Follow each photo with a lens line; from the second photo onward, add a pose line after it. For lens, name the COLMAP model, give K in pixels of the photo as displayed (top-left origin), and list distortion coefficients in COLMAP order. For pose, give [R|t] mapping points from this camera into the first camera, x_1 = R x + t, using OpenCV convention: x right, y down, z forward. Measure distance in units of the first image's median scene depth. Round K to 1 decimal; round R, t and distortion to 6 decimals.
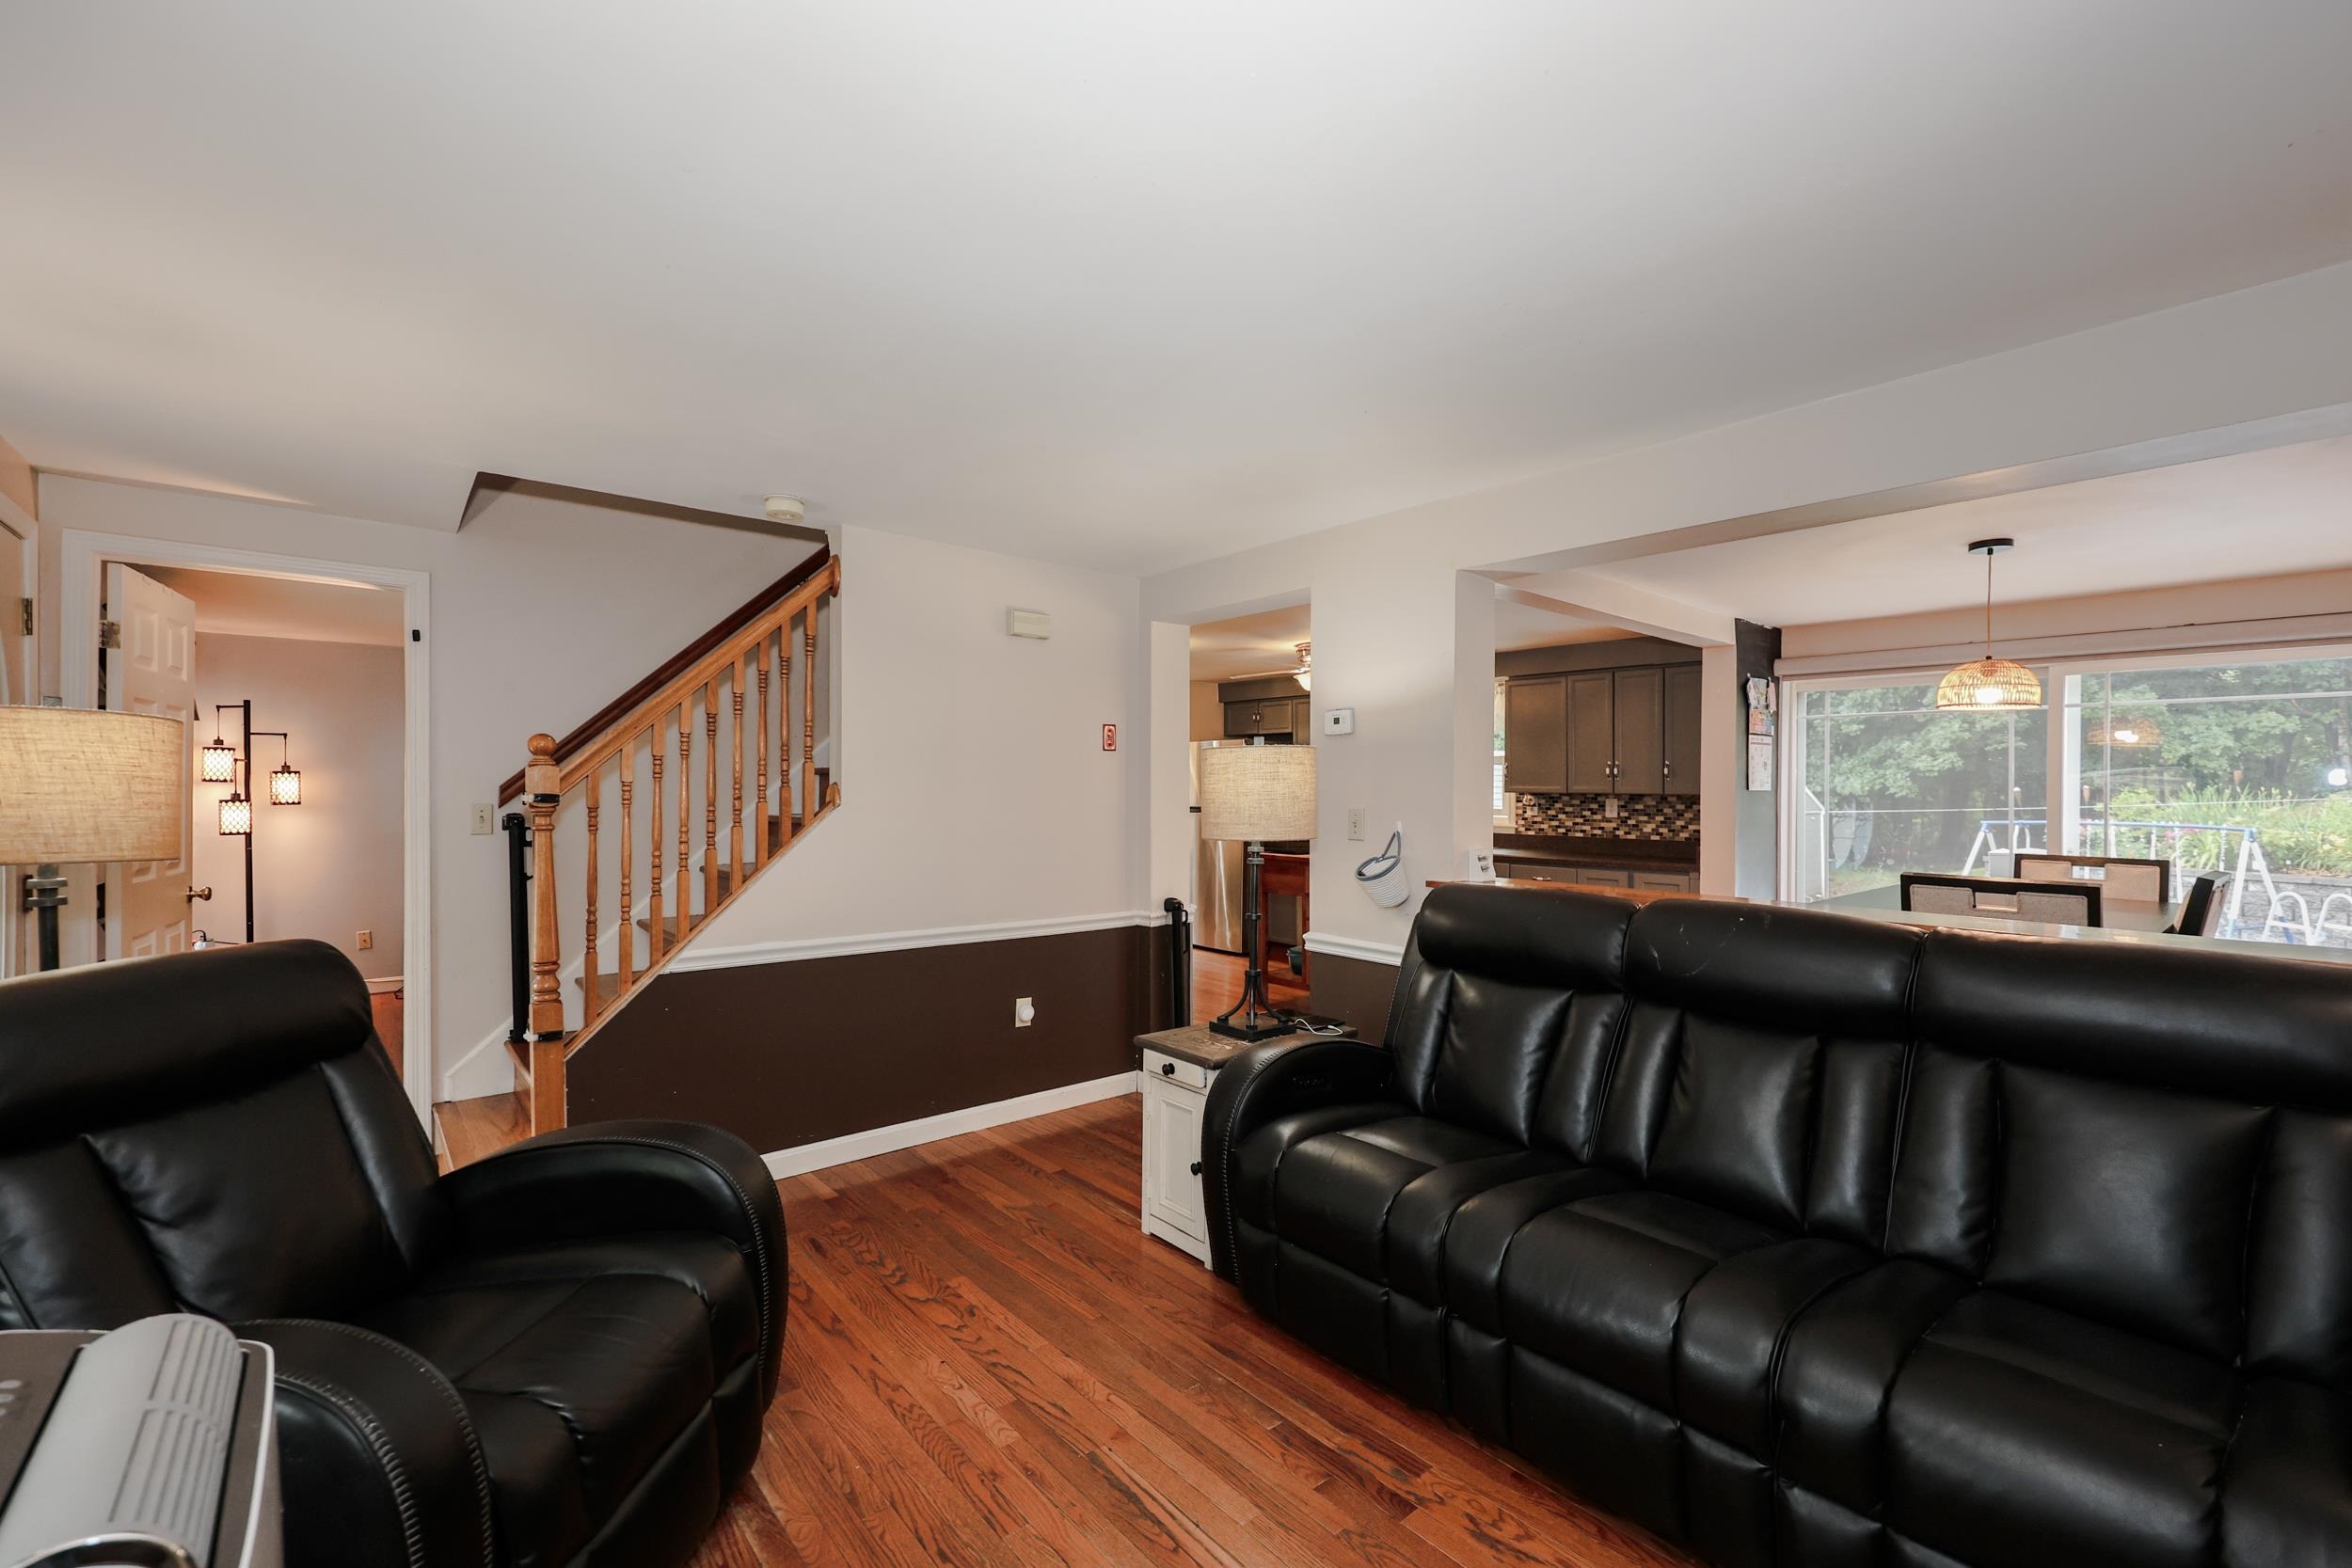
lens RADIAL K [[972.2, 0, 1189.0], [0, 972.2, 790.1], [0, 0, 1]] dist [0.002306, 0.000185]
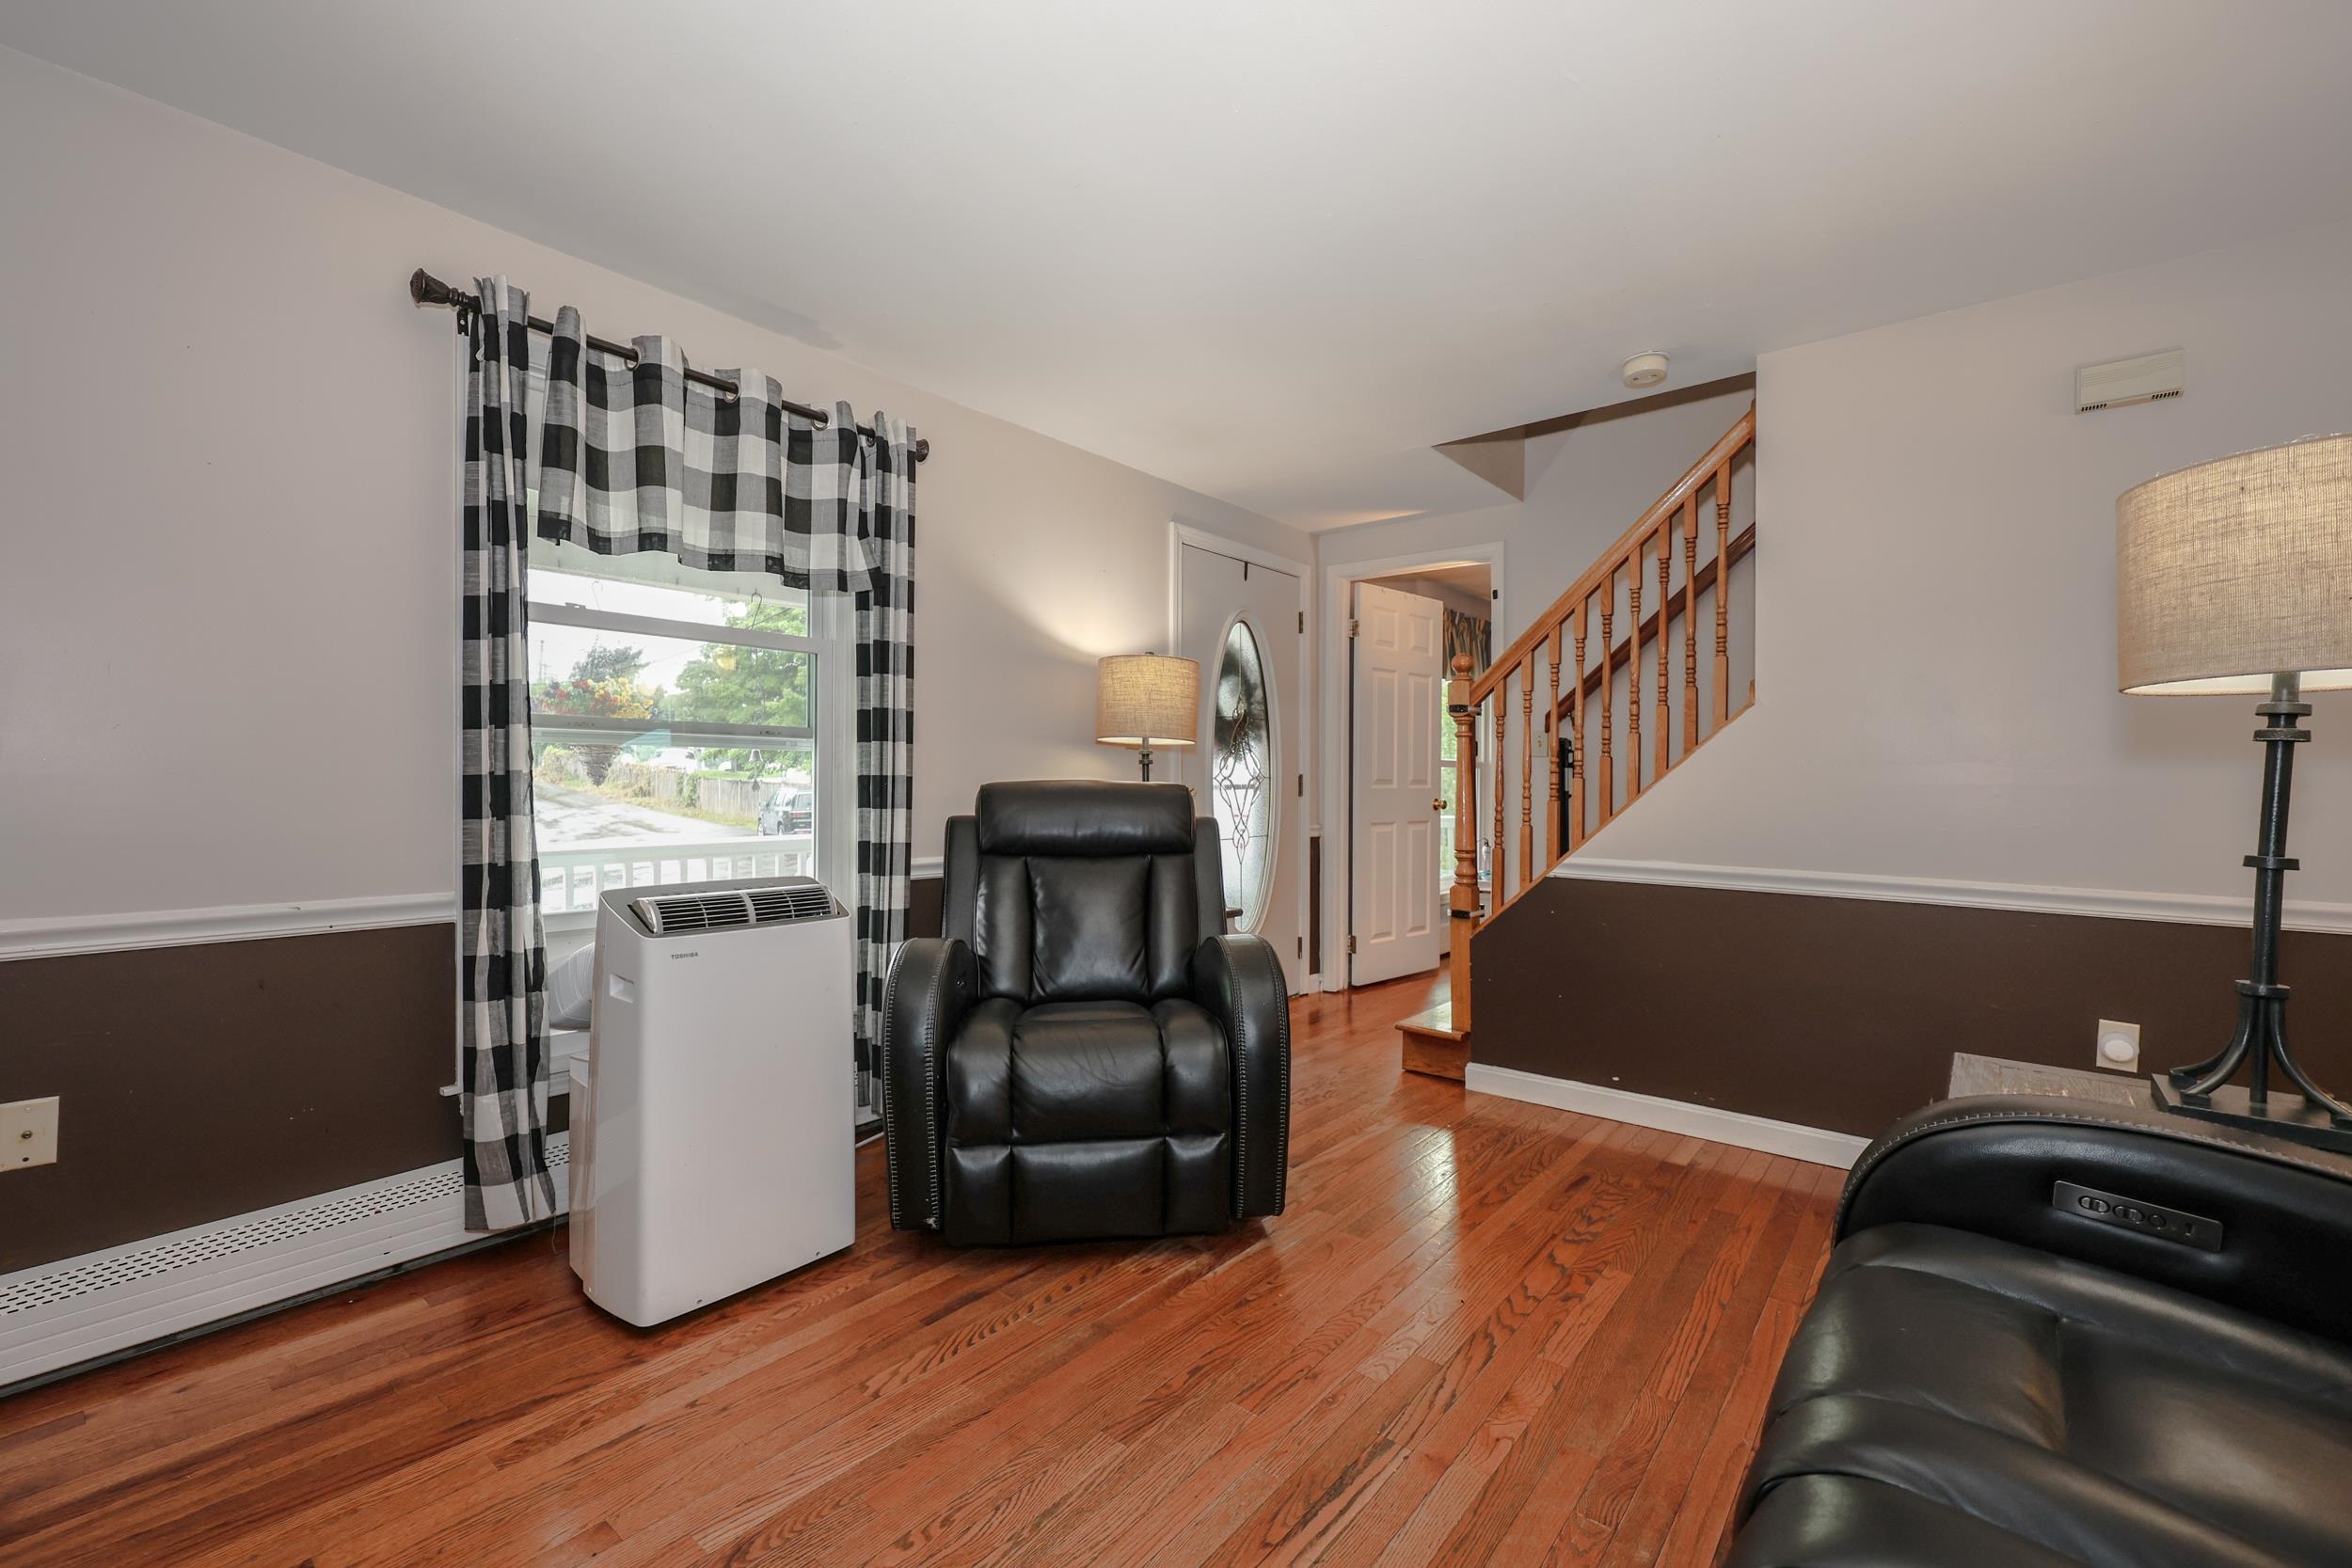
lens RADIAL K [[972.2, 0, 1153.8], [0, 972.2, 792.0], [0, 0, 1]] dist [0.002306, 0.000185]
pose [[0.175970, 0.012718, -0.984313, 0.494765], [-0.004811, 0.999916, 0.012060, 0.113055], [0.984384, 0.002613, 0.176016, 0.521495]]
